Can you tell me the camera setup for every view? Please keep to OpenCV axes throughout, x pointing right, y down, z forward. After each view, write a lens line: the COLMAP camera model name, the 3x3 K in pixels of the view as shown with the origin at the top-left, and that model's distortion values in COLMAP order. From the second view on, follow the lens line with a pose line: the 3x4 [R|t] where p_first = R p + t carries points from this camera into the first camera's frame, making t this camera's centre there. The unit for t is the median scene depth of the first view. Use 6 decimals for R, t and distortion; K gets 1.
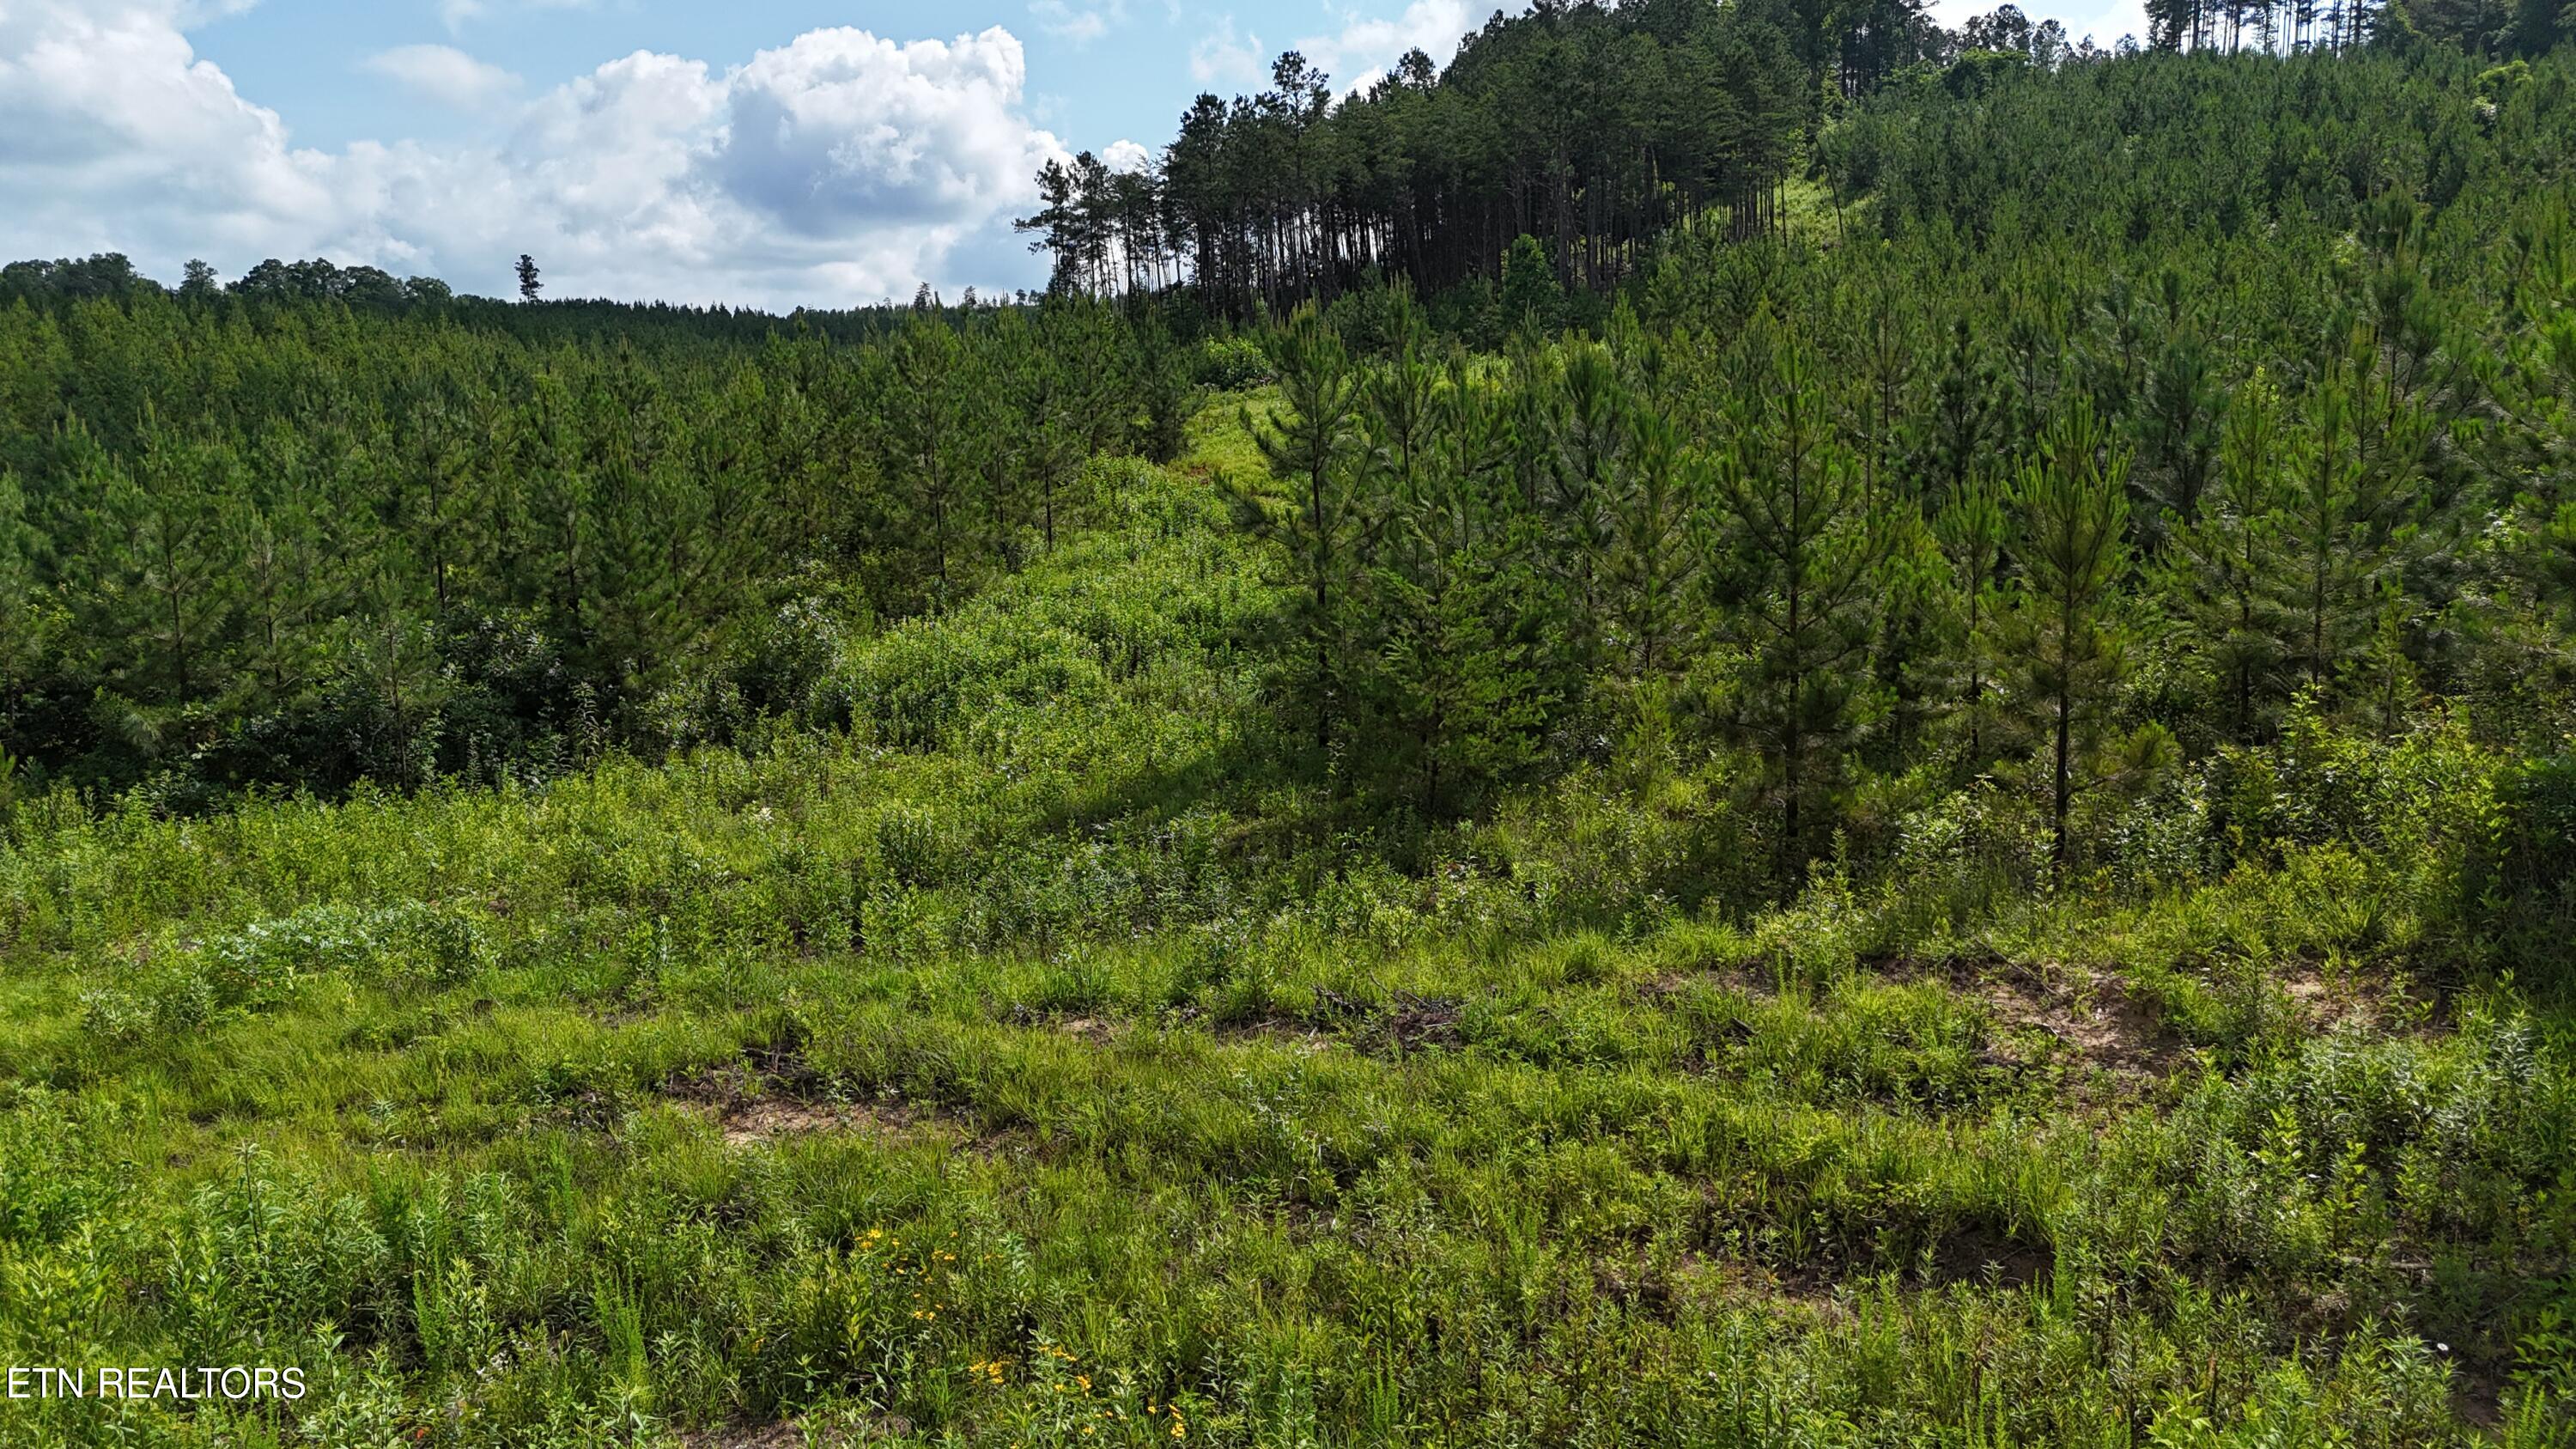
lens RADIAL K [[1887.7, 0, 1298.4], [0, 1887.7, 715.9], [0, 0, 1]] dist [0.069505, -0.065840]
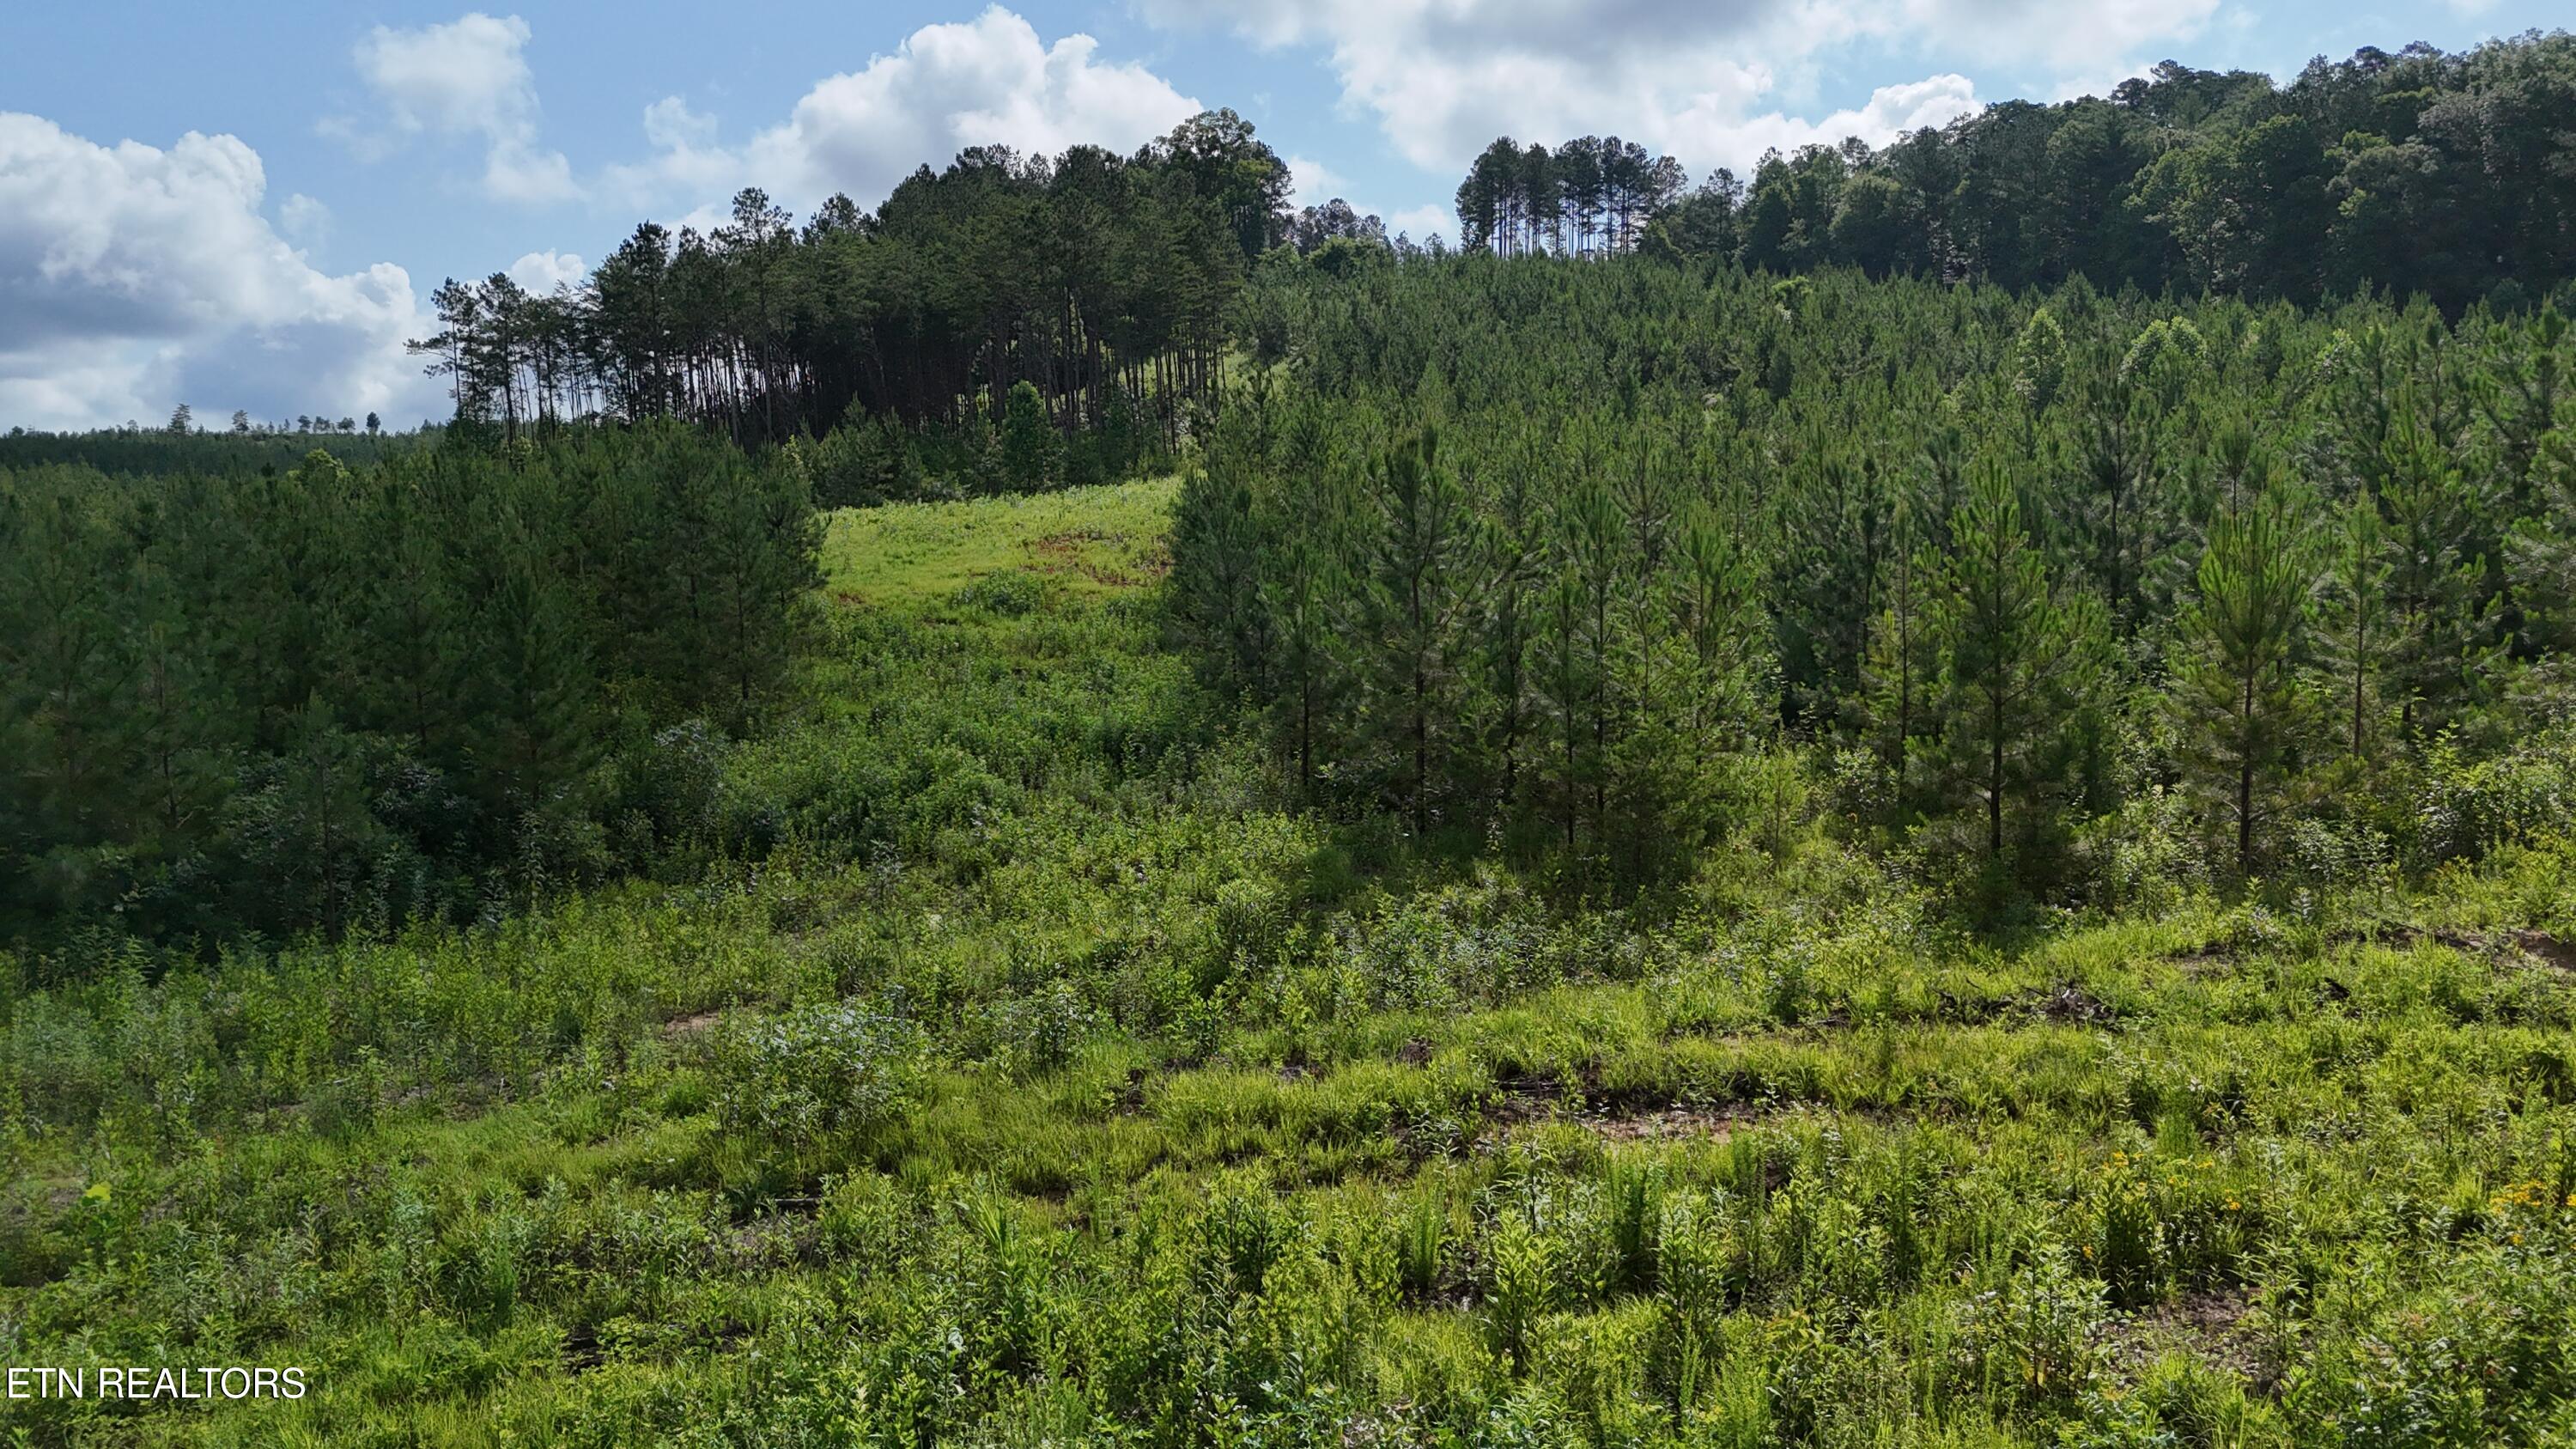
lens RADIAL K [[1887.7, 0, 1286.9], [0, 1887.7, 719.5], [0, 0, 1]] dist [0.069505, -0.065840]
pose [[0.941570, -0.019856, 0.336230, -0.253374], [0.044927, 0.996744, -0.066949, 0.012319], [-0.333806, 0.078143, 0.939397, 0.004414]]
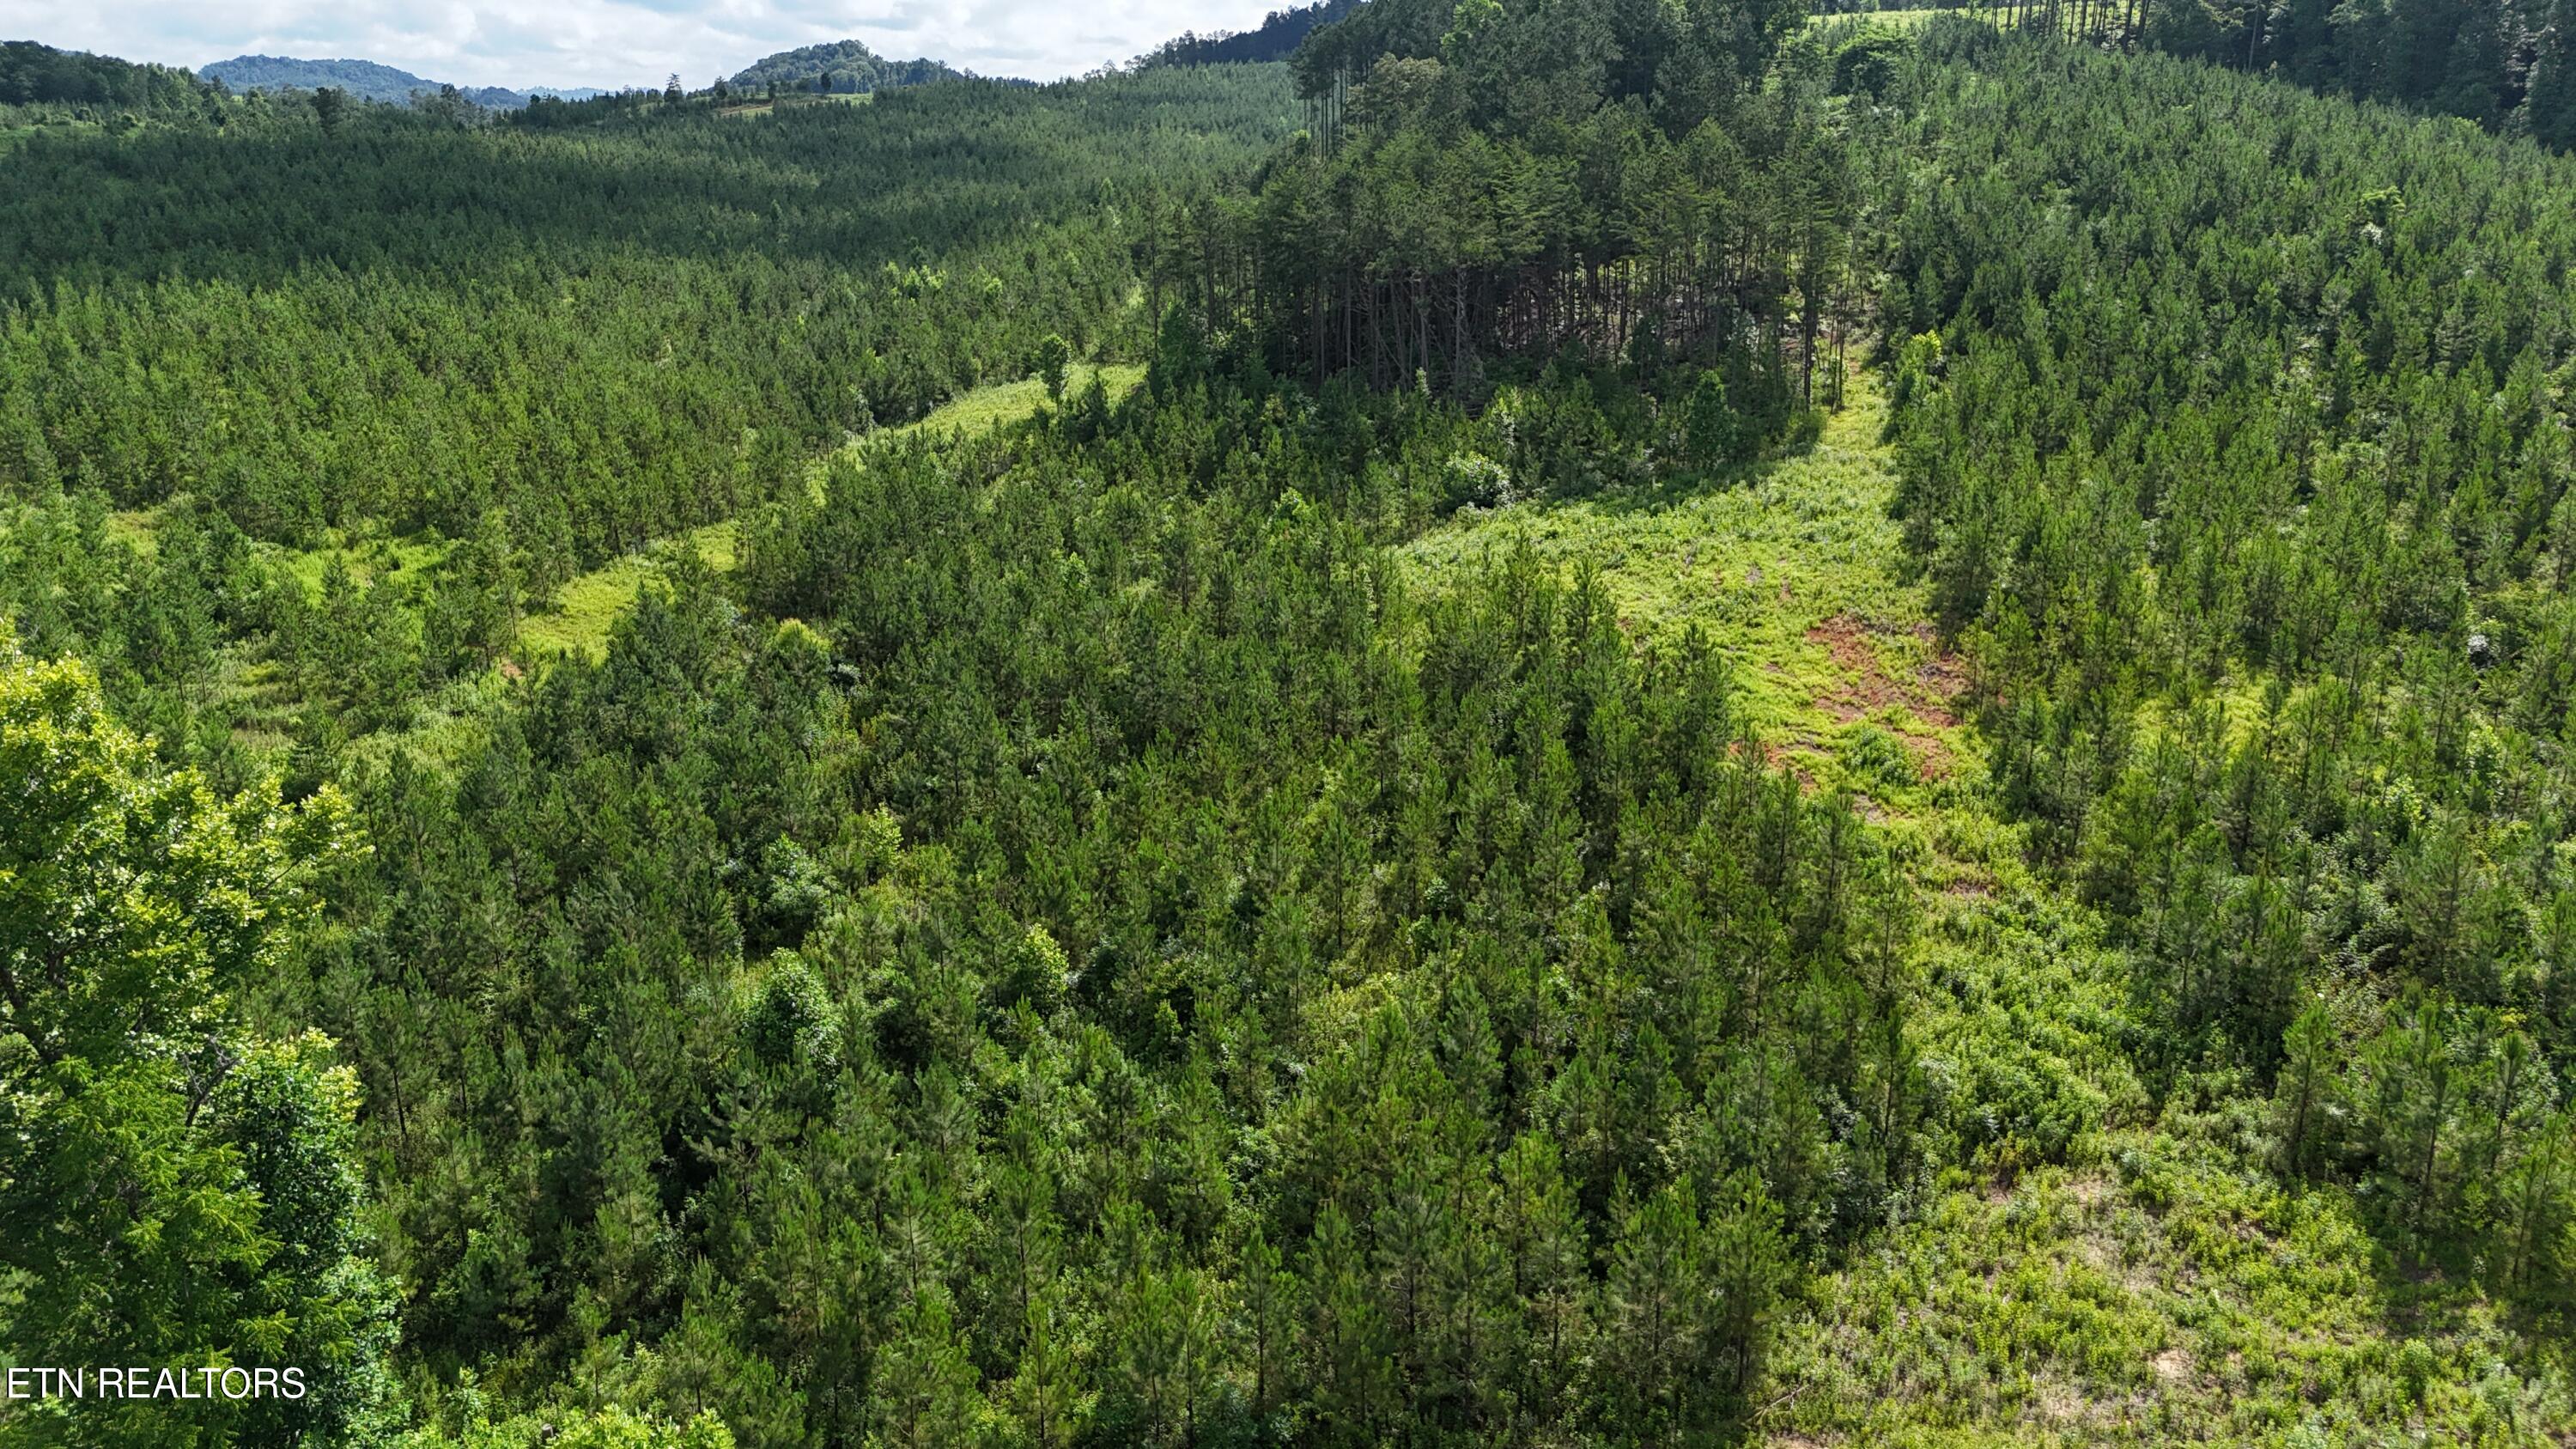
lens RADIAL K [[1887.7, 0, 1285.5], [0, 1887.7, 707.3], [0, 0, 1]] dist [0.069505, -0.065840]
pose [[0.985865, -0.033371, 0.164185, -0.983108], [0.011881, 0.991421, 0.130169, -0.538072], [-0.167120, -0.126378, 0.977803, -0.534671]]
